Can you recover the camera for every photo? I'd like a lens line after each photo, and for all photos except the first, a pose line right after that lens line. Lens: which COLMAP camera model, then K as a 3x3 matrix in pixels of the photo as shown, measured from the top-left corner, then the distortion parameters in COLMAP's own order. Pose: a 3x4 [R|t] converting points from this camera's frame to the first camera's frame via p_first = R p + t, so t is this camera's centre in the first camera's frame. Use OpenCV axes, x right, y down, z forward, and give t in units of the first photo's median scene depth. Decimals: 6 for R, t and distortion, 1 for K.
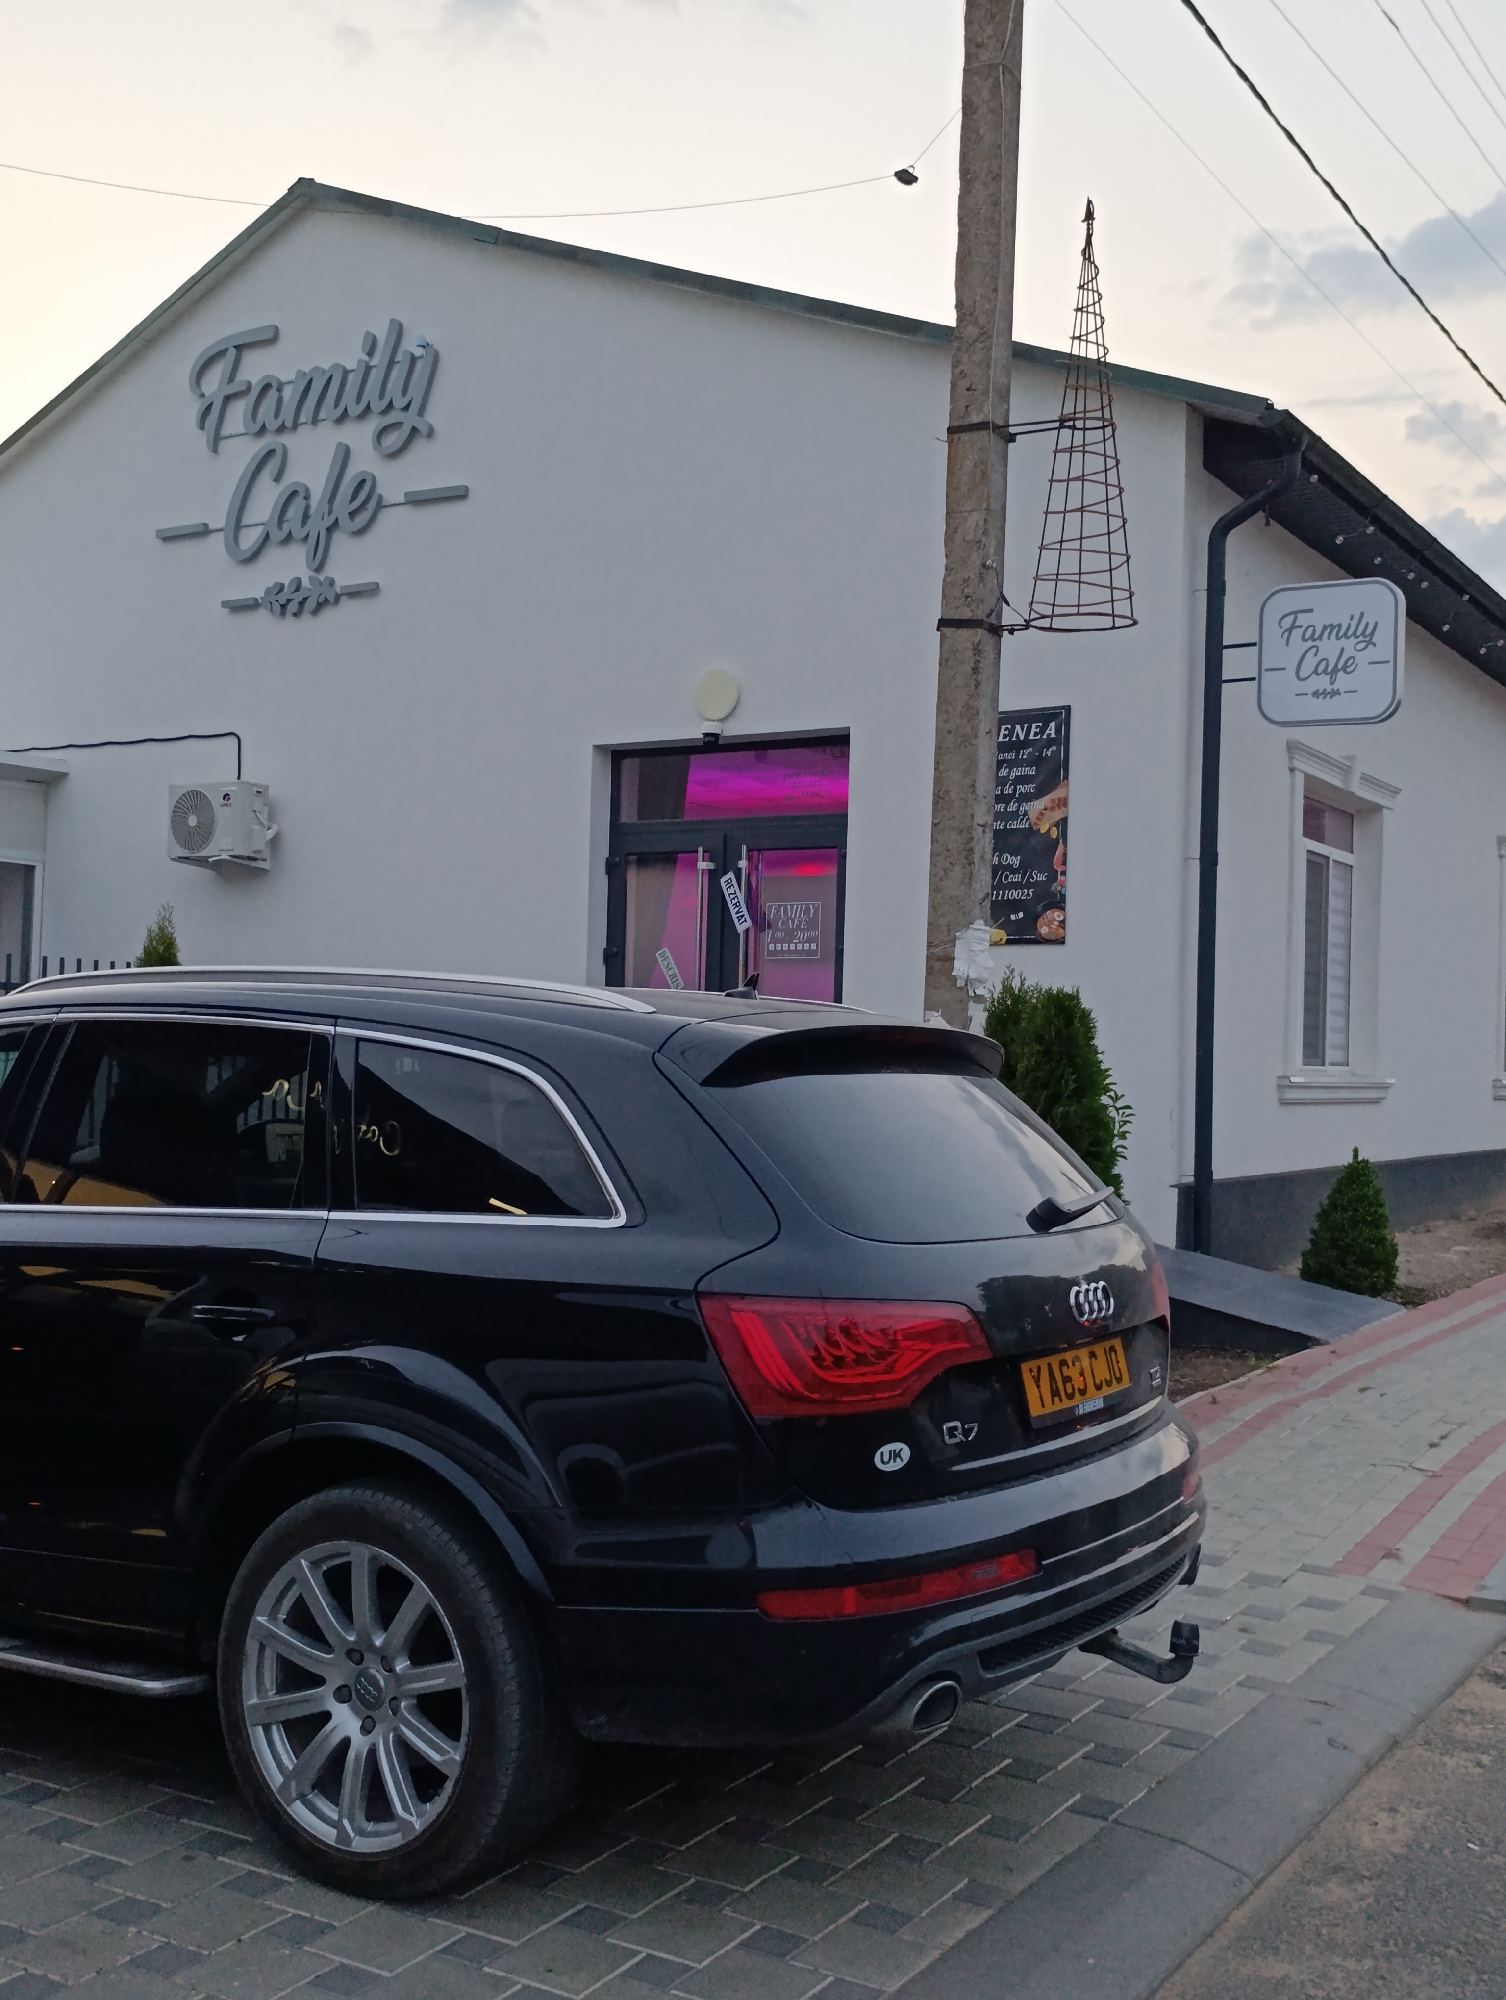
lens RADIAL K [[2028.8, 0, 752.1], [0, 2028.8, 996.2], [0, 0, 1]] dist [0.070736, 0.000000]
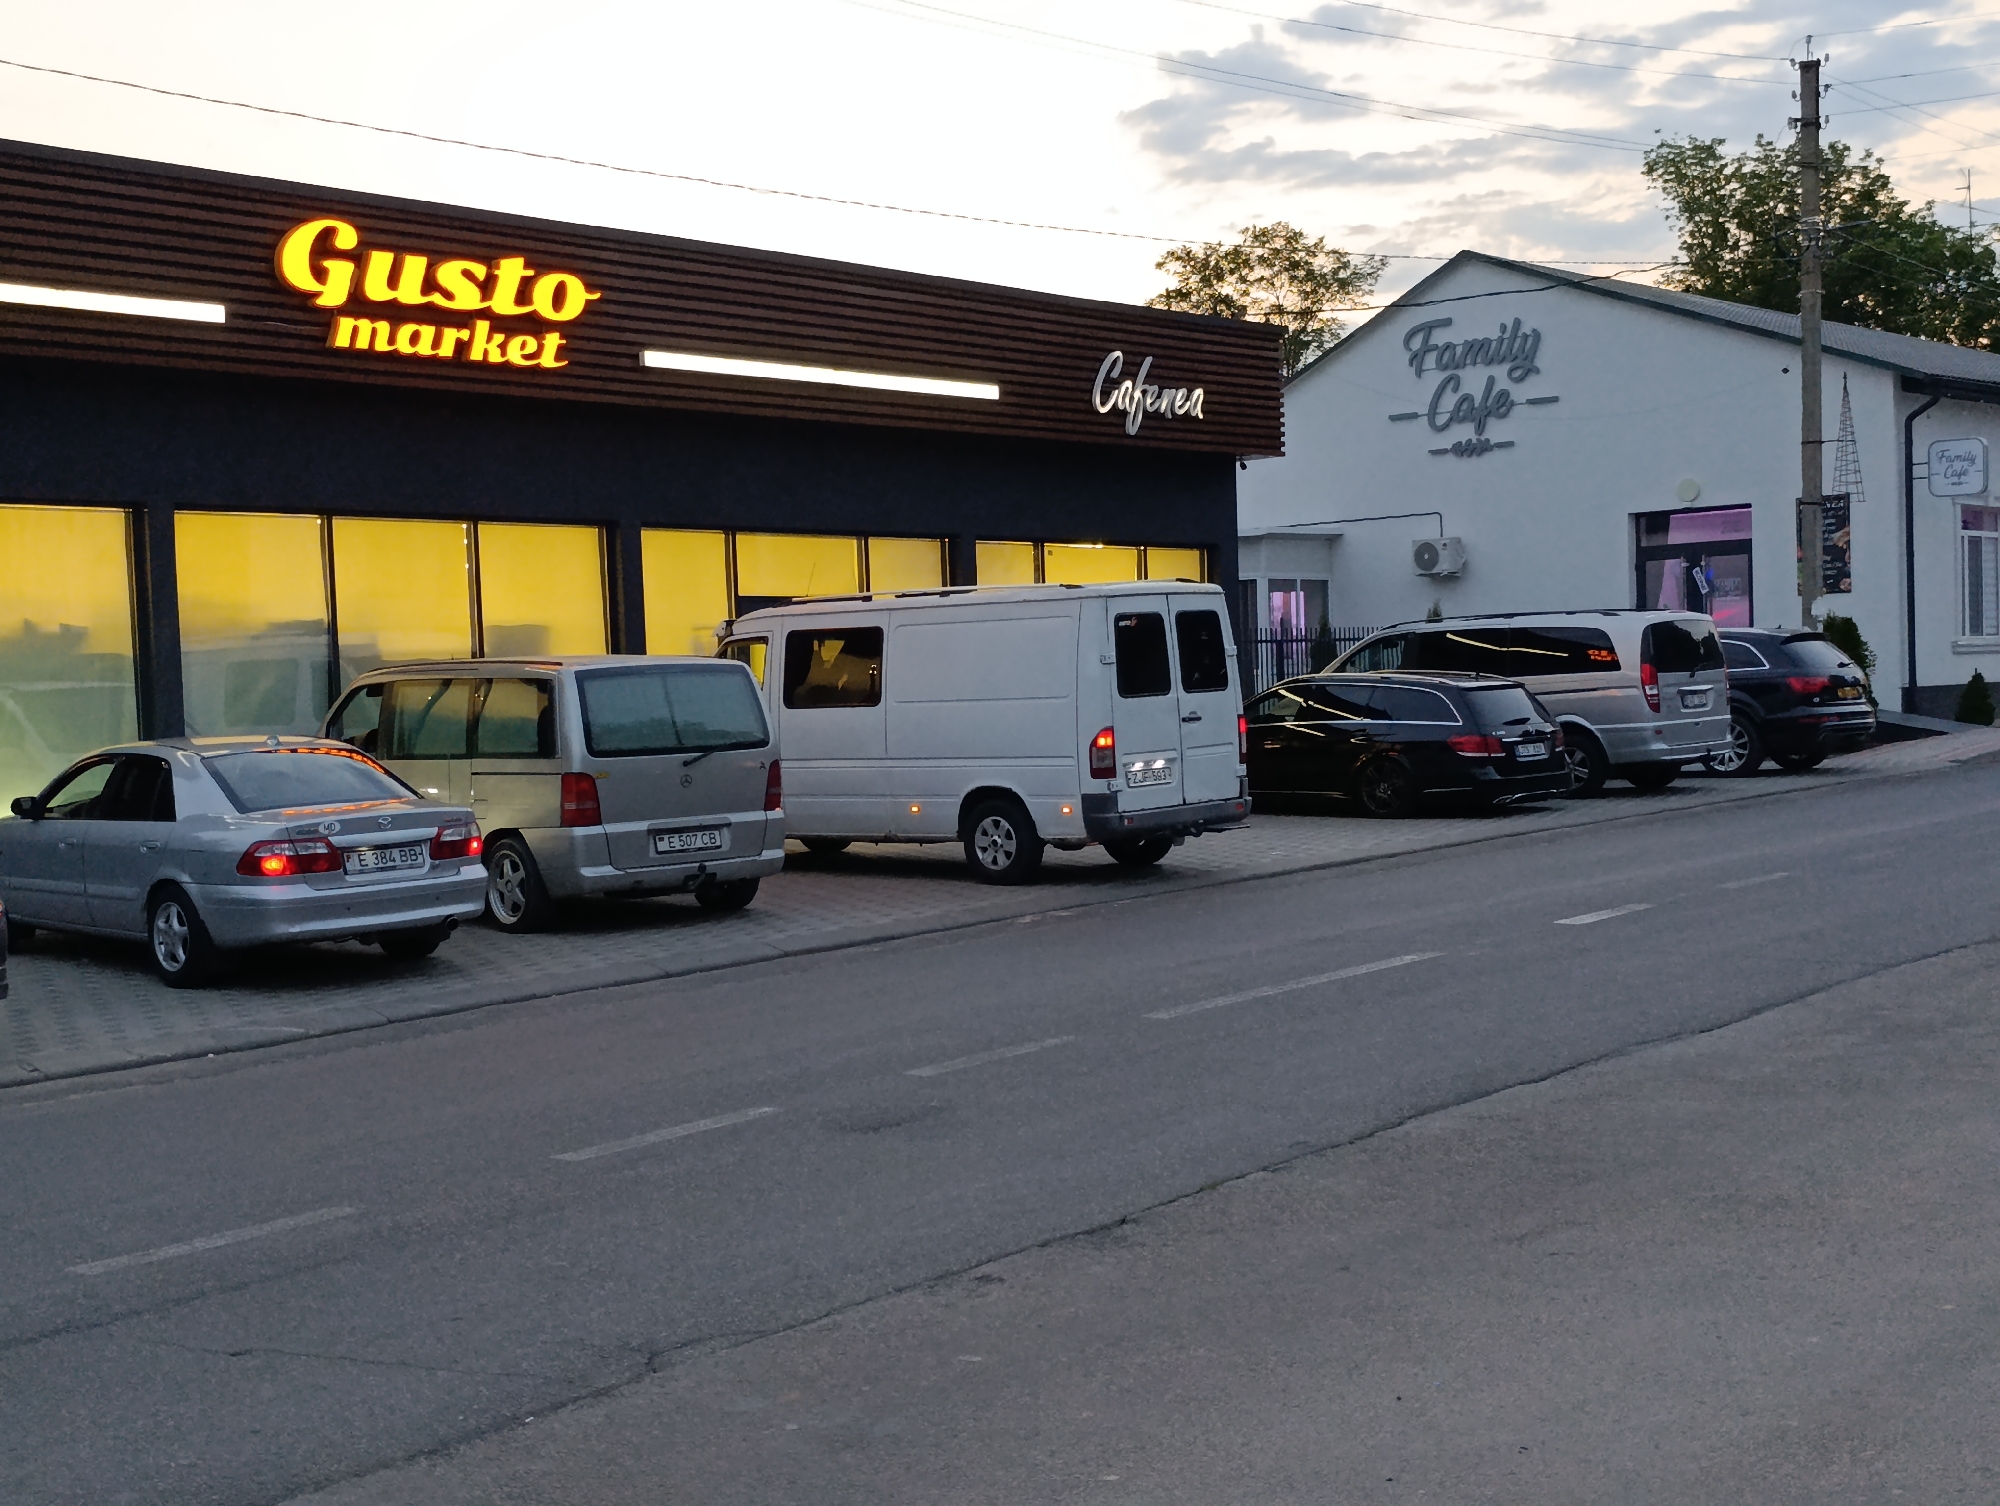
lens RADIAL K [[2558.7, 0, 998.9], [0, 2558.7, 870.2], [0, 0, 1]] dist [0.001042, 0.000000]
pose [[0.981632, -0.050102, -0.184088, -0.239951], [0.067767, 0.993546, 0.090958, -0.034637], [0.178343, -0.101762, 0.978692, -1.770170]]
